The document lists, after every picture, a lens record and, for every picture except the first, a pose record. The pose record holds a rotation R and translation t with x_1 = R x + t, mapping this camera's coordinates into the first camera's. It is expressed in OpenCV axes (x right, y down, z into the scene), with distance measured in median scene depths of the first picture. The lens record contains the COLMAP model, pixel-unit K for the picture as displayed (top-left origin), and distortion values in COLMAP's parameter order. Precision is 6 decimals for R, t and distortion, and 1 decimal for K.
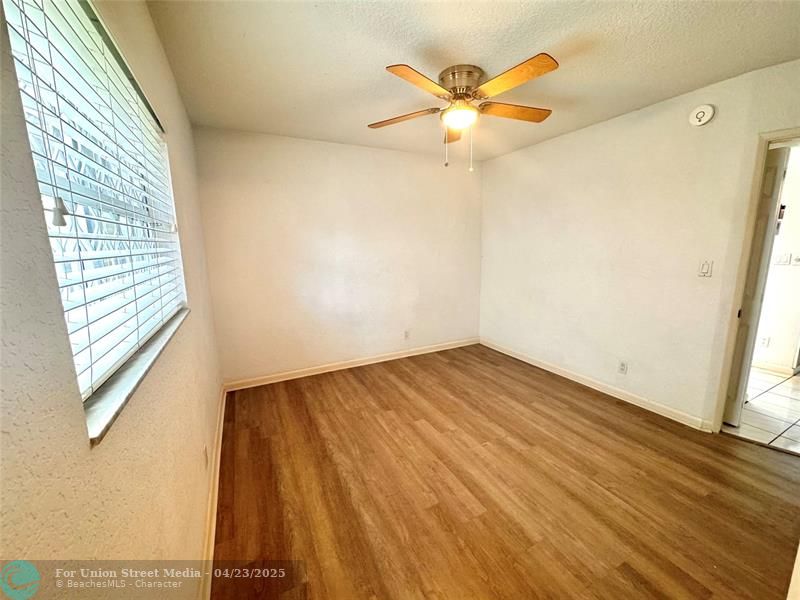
lens RADIAL K [[319.9, 0, 401.1], [0, 319.9, 300.0], [0, 0, 1]] dist [0.000065, -0.000458]
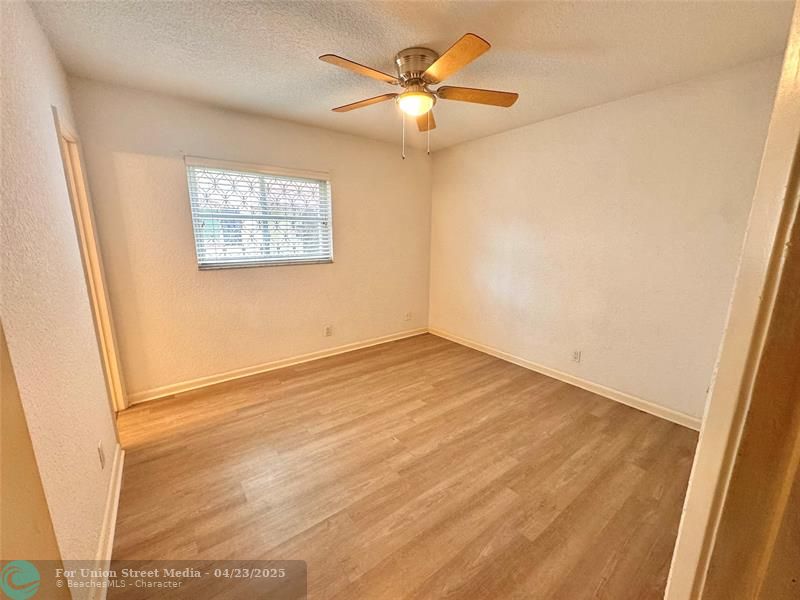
lens RADIAL K [[319.9, 0, 402.2], [0, 319.9, 299.4], [0, 0, 1]] dist [0.000065, -0.000458]
pose [[0.180843, 0.217702, -0.959115, 0.883476], [-0.178859, 0.966212, 0.185588, -0.121509], [0.967112, 0.137984, 0.213670, 0.591159]]
